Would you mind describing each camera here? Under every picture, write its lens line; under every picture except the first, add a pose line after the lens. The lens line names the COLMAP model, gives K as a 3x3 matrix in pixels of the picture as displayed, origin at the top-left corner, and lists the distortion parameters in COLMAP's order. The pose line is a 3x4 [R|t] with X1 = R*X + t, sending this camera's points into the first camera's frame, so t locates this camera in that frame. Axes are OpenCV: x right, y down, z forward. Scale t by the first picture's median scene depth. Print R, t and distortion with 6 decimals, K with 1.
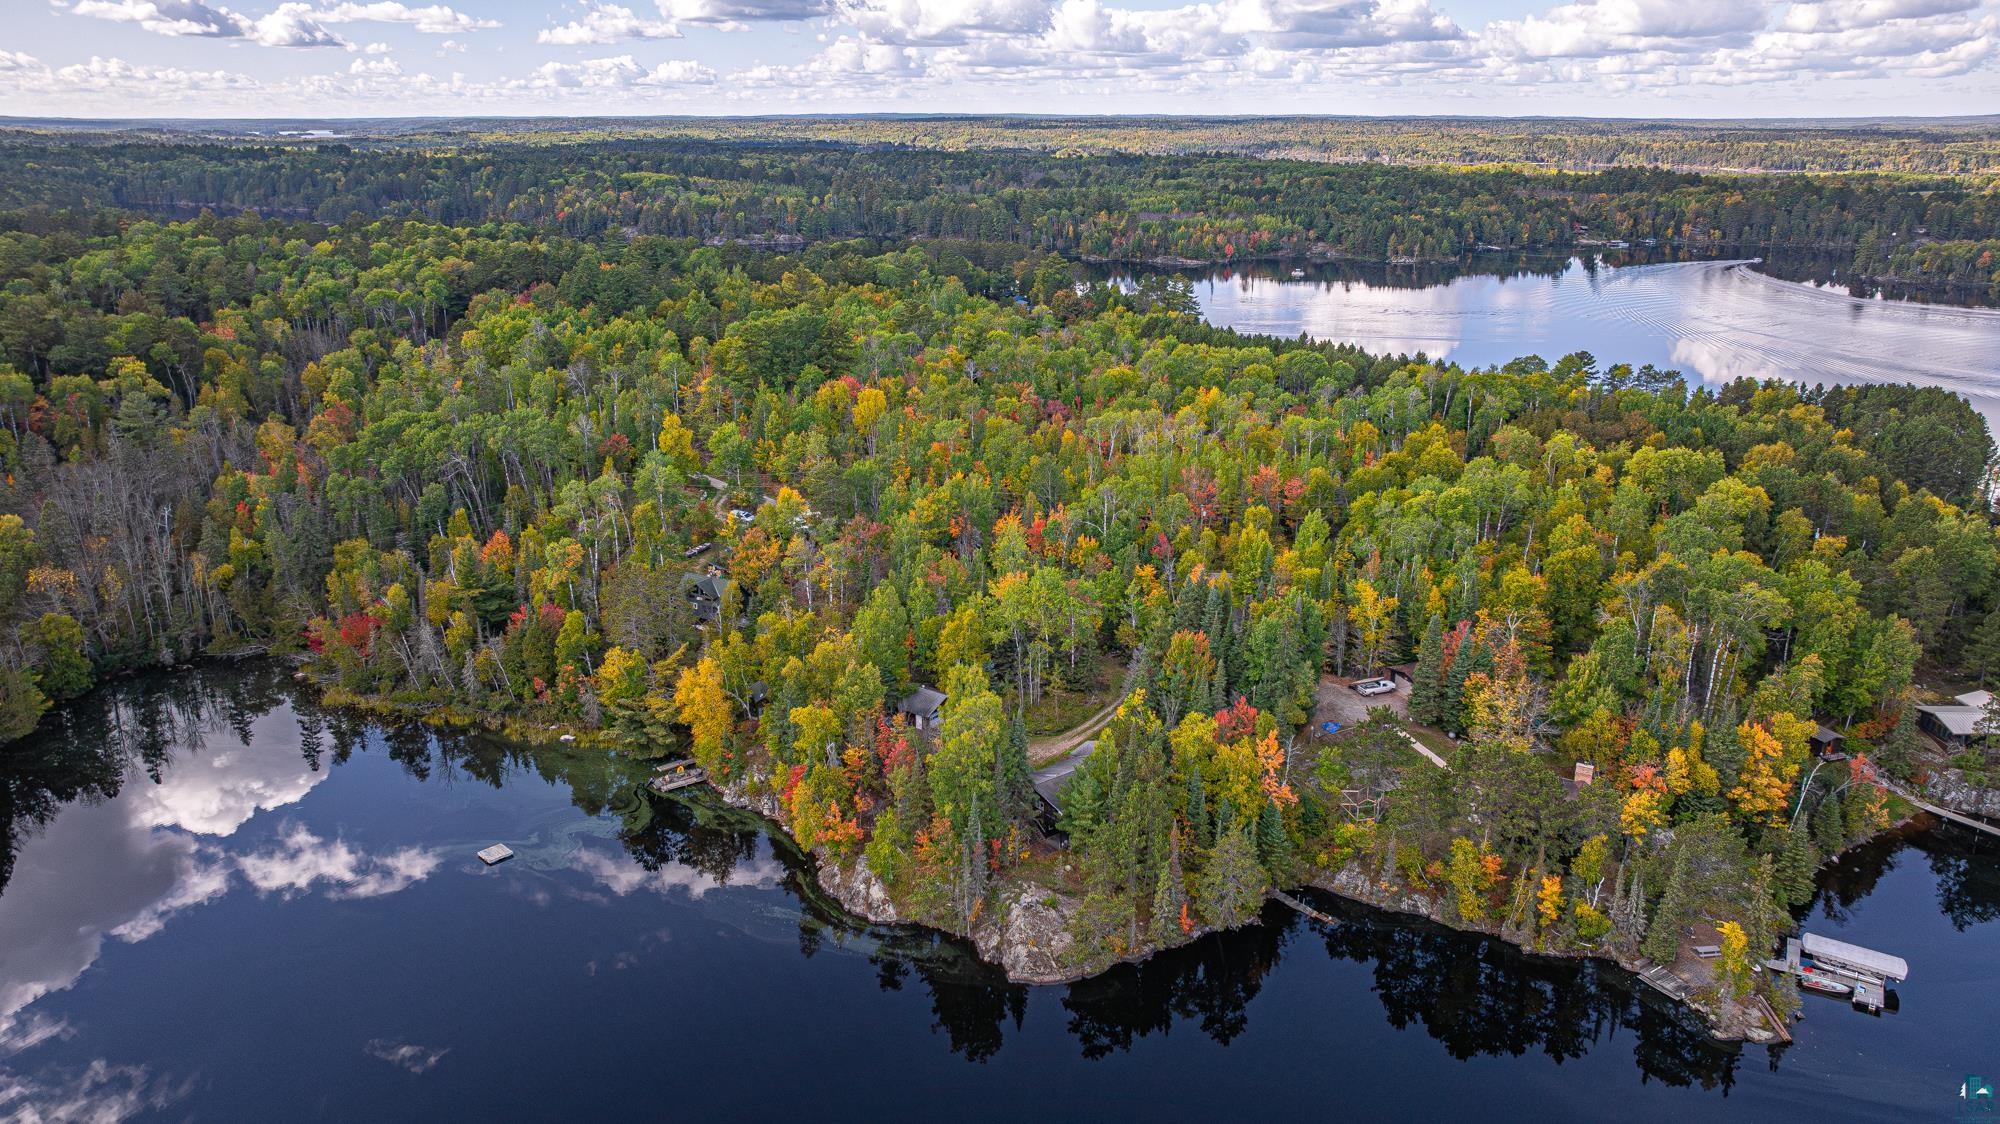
lens RADIAL K [[1398.0, 0, 985.4], [0, 1398.0, 617.5], [0, 0, 1]] dist [-0.028752, 0.031483]
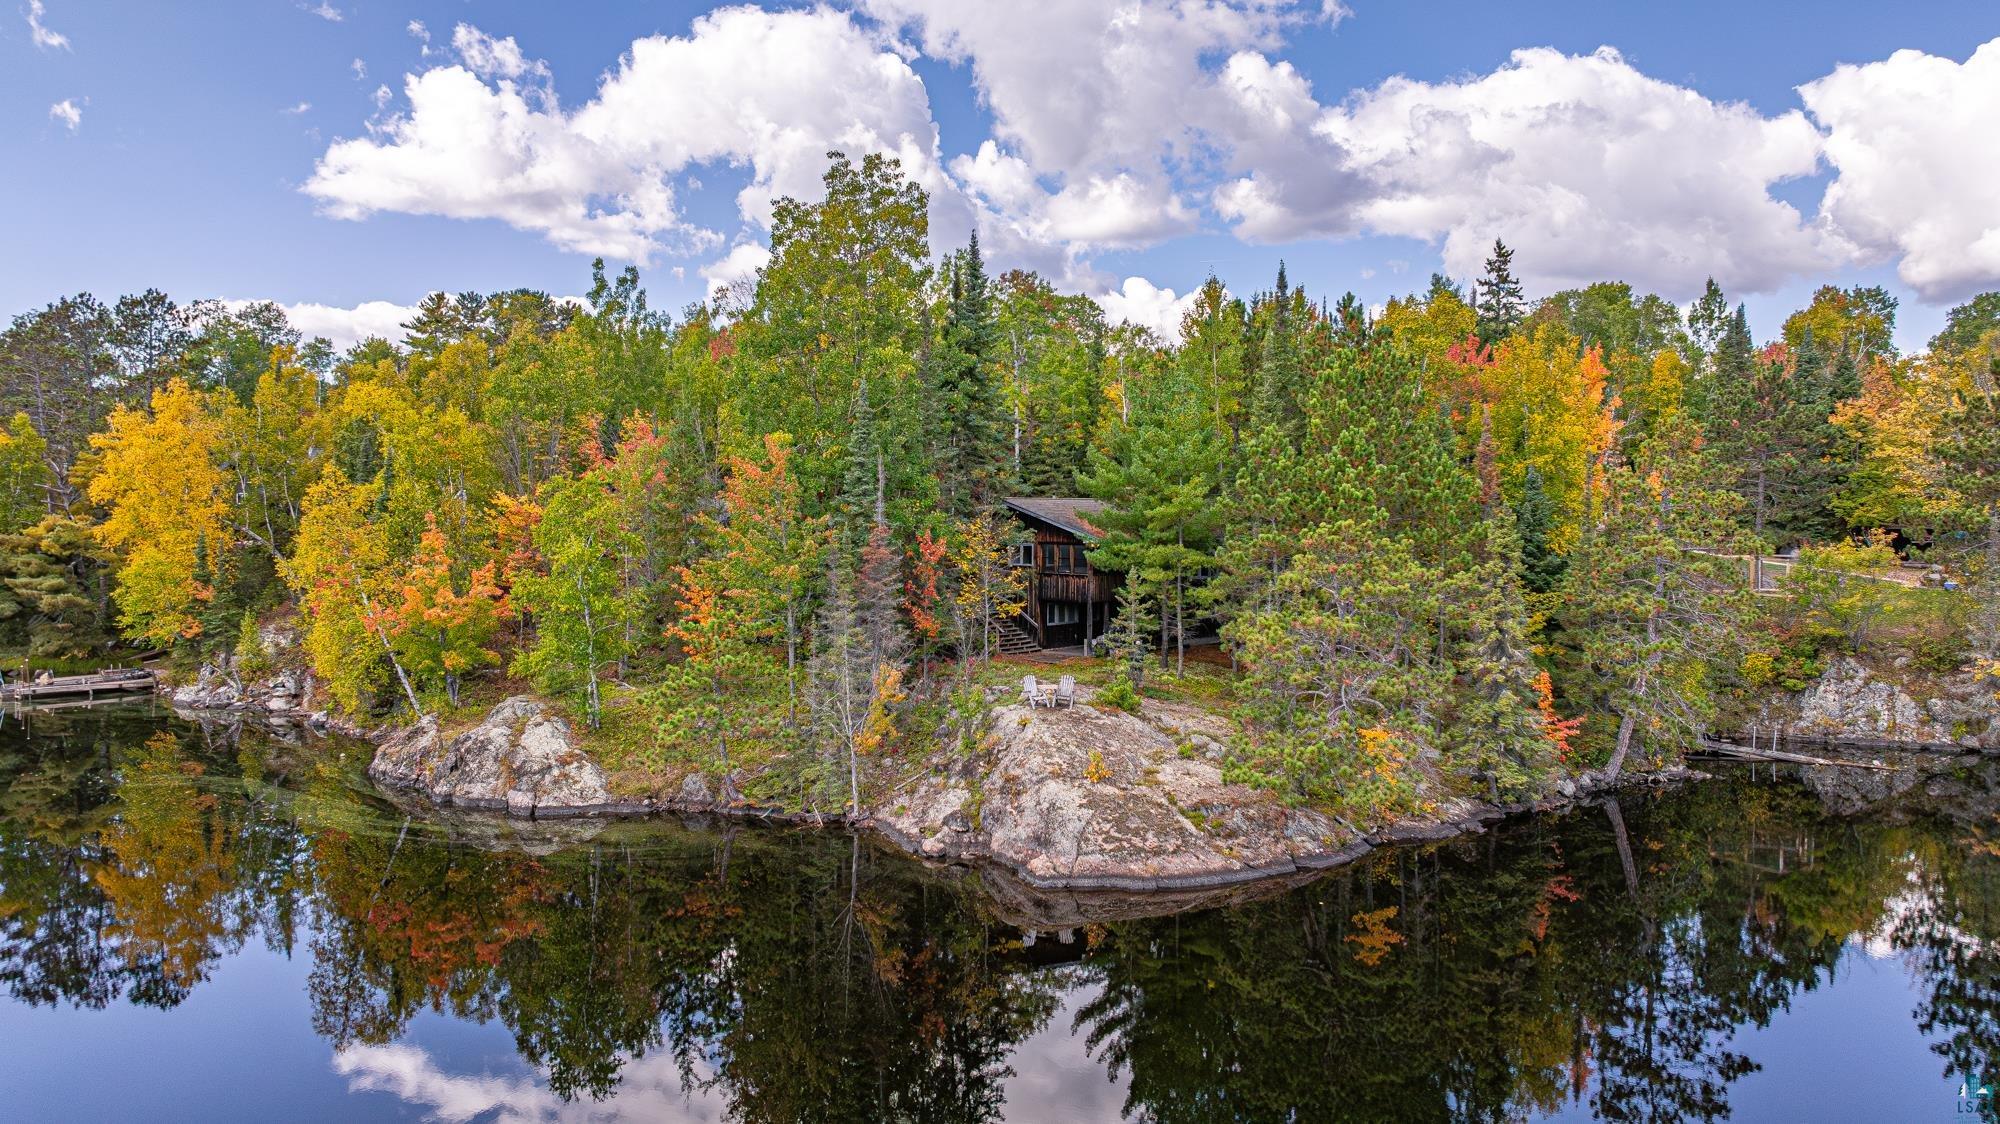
lens RADIAL K [[1398.0, 0, 1005.4], [0, 1398.0, 565.2], [0, 0, 1]] dist [-0.028752, 0.031483]
pose [[0.985830, -0.001907, 0.167737, -0.024848], [0.053366, 0.951550, -0.302829, 0.223891], [-0.159033, 0.307489, 0.938168, 0.587988]]
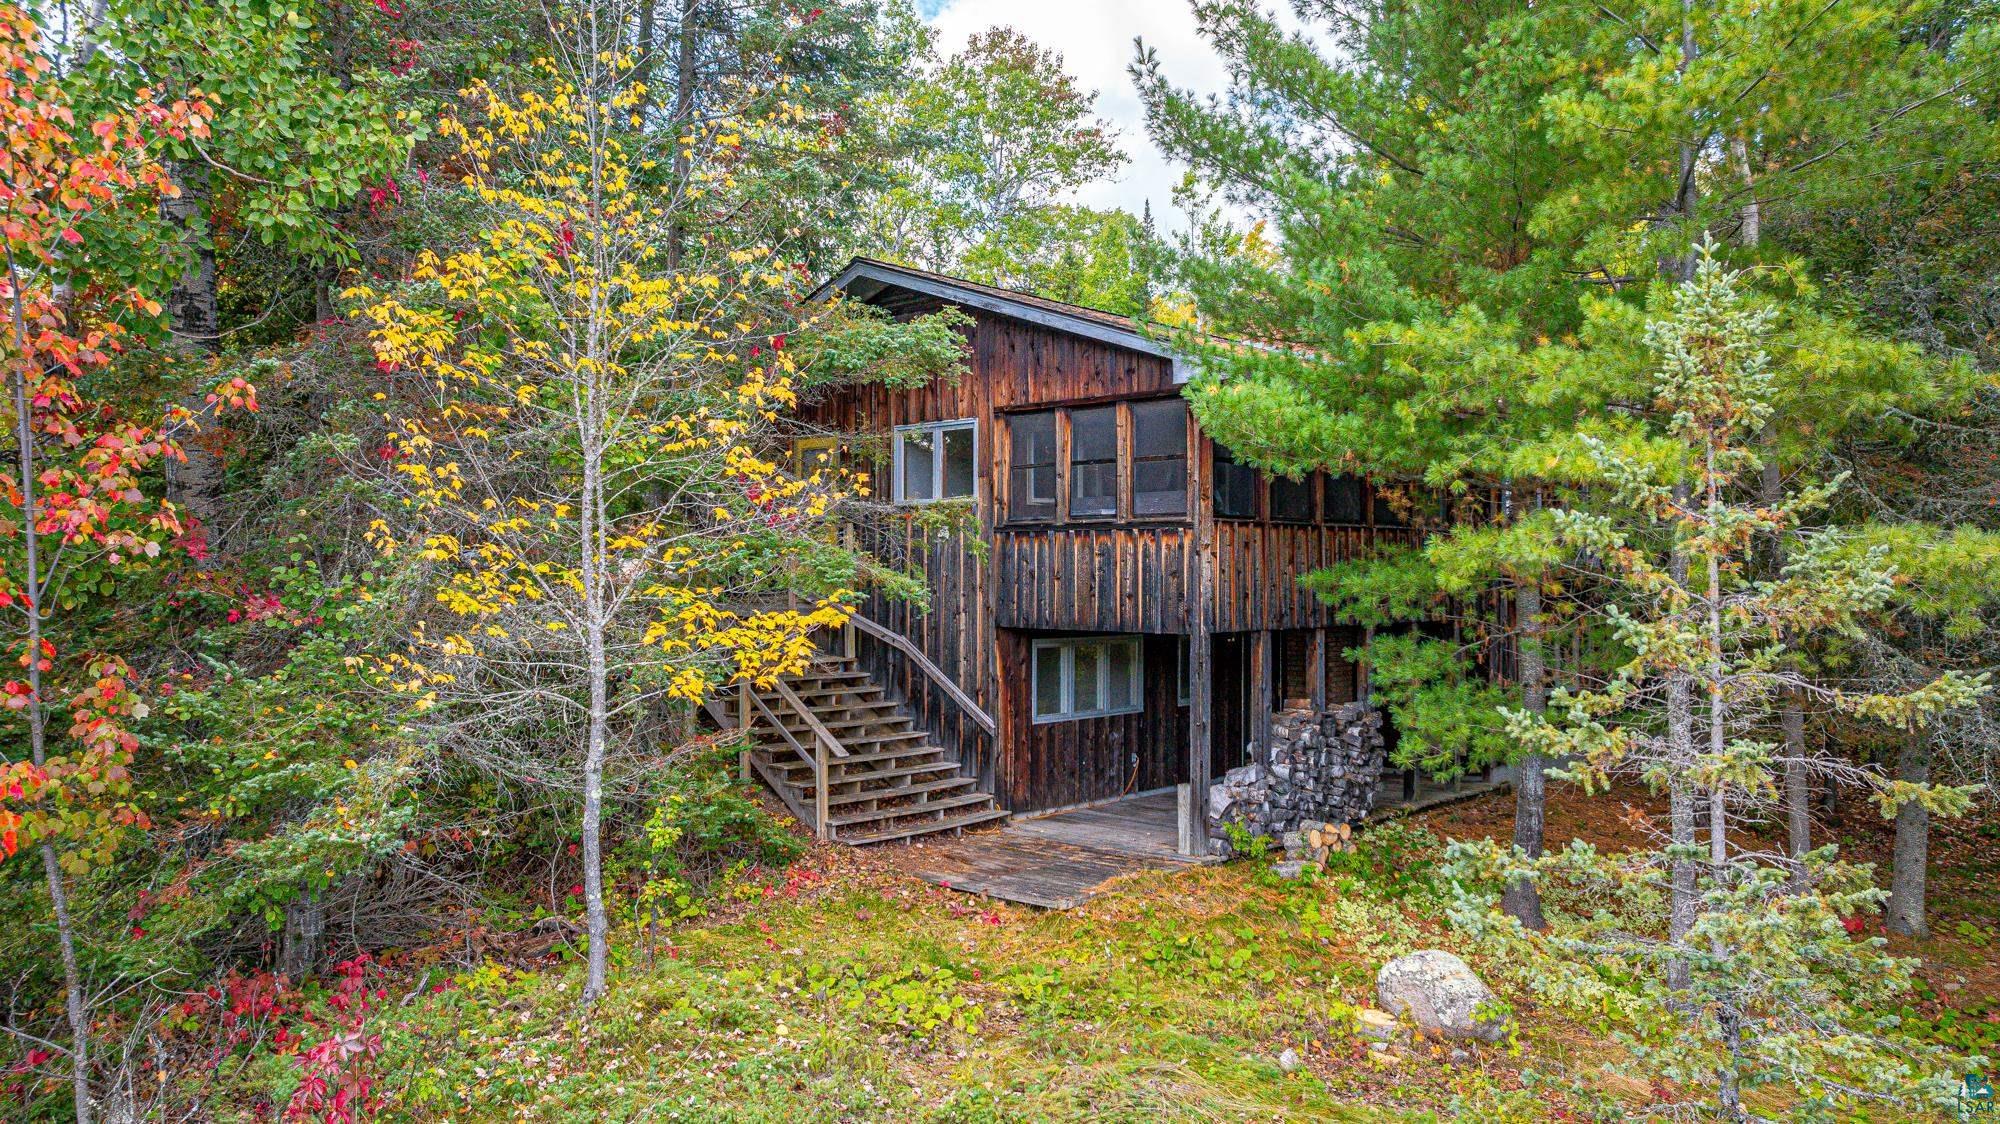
lens RADIAL K [[1398.0, 0, 1001.5], [0, 1398.0, 570.4], [0, 0, 1]] dist [-0.028752, 0.031483]
pose [[0.989033, 0.004151, 0.147638, 0.025449], [0.047965, 0.936398, -0.347646, 0.159276], [-0.139691, 0.350914, 0.925930, 0.816439]]
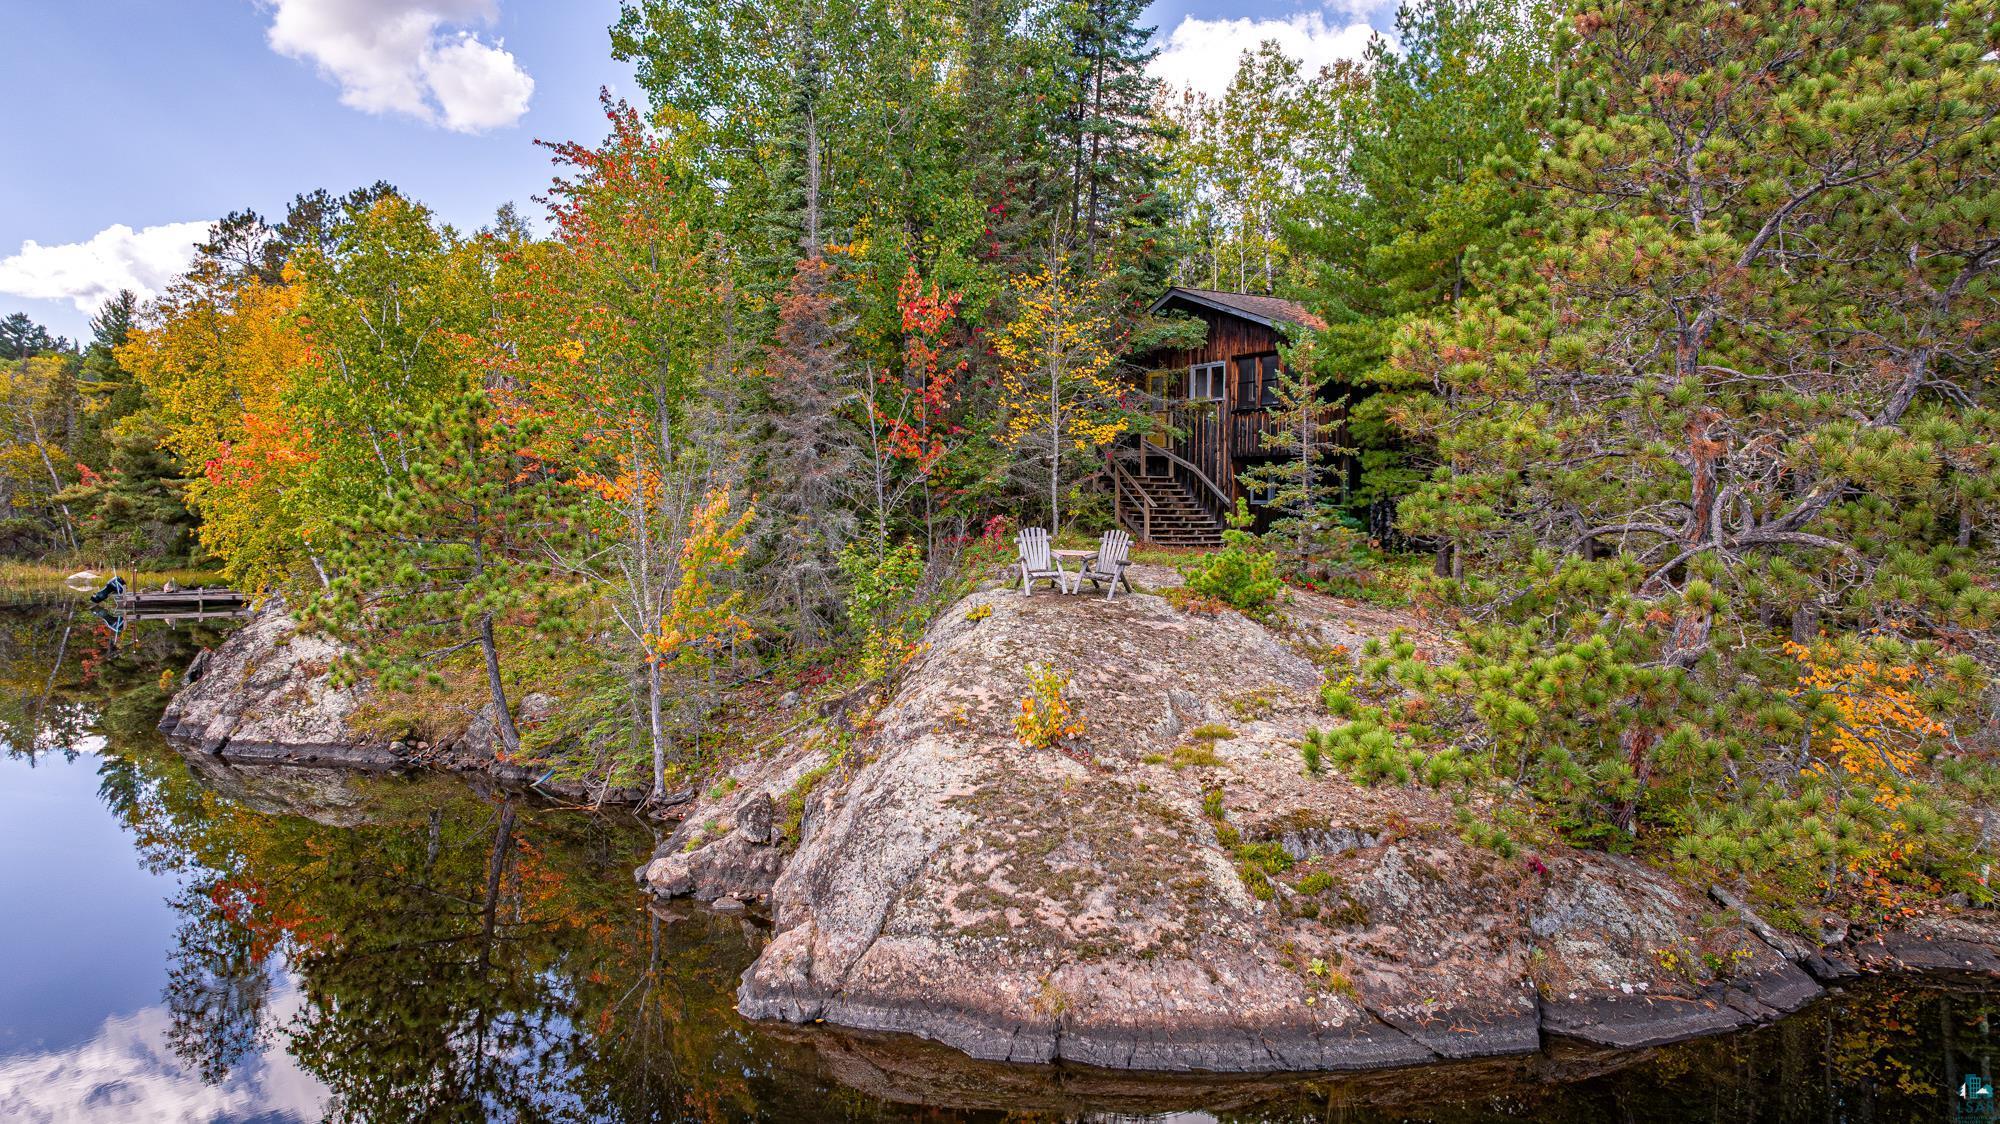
lens RADIAL K [[1398.0, 0, 1000.5], [0, 1398.0, 561.4], [0, 0, 1]] dist [-0.028752, 0.031483]
pose [[0.985292, 0.015175, -0.170206, 0.039736], [-0.066954, 0.950692, -0.302823, 0.205808], [0.157218, 0.309765, 0.937725, 0.718826]]
